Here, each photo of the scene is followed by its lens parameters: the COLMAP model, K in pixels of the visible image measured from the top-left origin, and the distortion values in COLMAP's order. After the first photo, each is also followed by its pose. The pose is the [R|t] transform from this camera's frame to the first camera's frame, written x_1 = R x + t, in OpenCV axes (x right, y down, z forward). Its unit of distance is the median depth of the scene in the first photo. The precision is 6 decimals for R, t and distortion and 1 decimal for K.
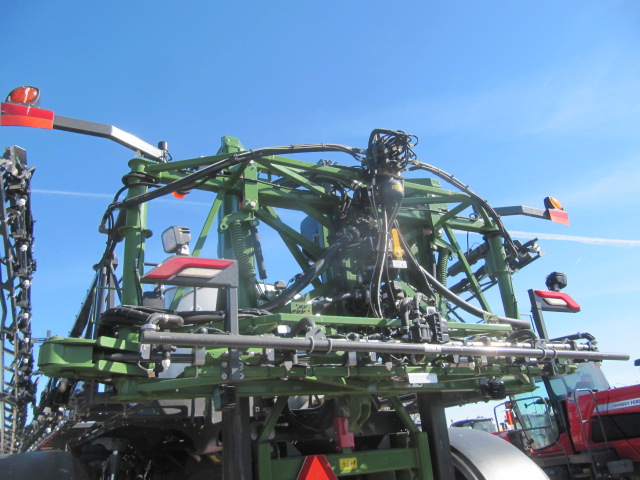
lens RADIAL K [[536.9, 0, 321.6], [0, 536.9, 245.2], [0, 0, 1]] dist [-0.057074, 0.039841]
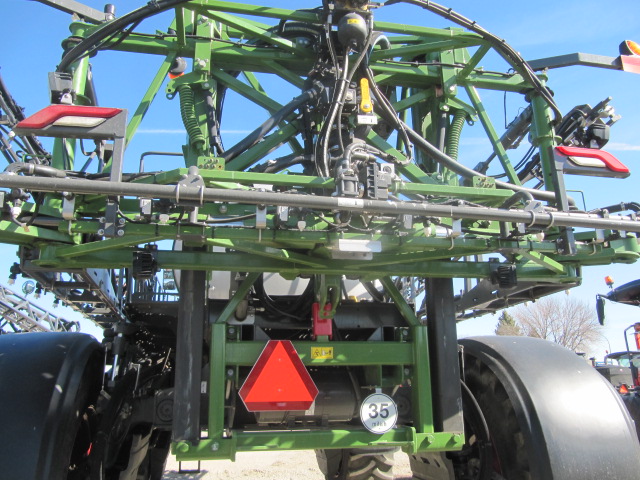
lens RADIAL K [[536.9, 0, 321.6], [0, 536.9, 245.2], [0, 0, 1]] dist [-0.057074, 0.039841]
pose [[0.958519, -0.007184, -0.284937, 0.290592], [0.043720, 0.991558, 0.122075, 0.115146], [0.281654, -0.129468, 0.950741, 0.159578]]
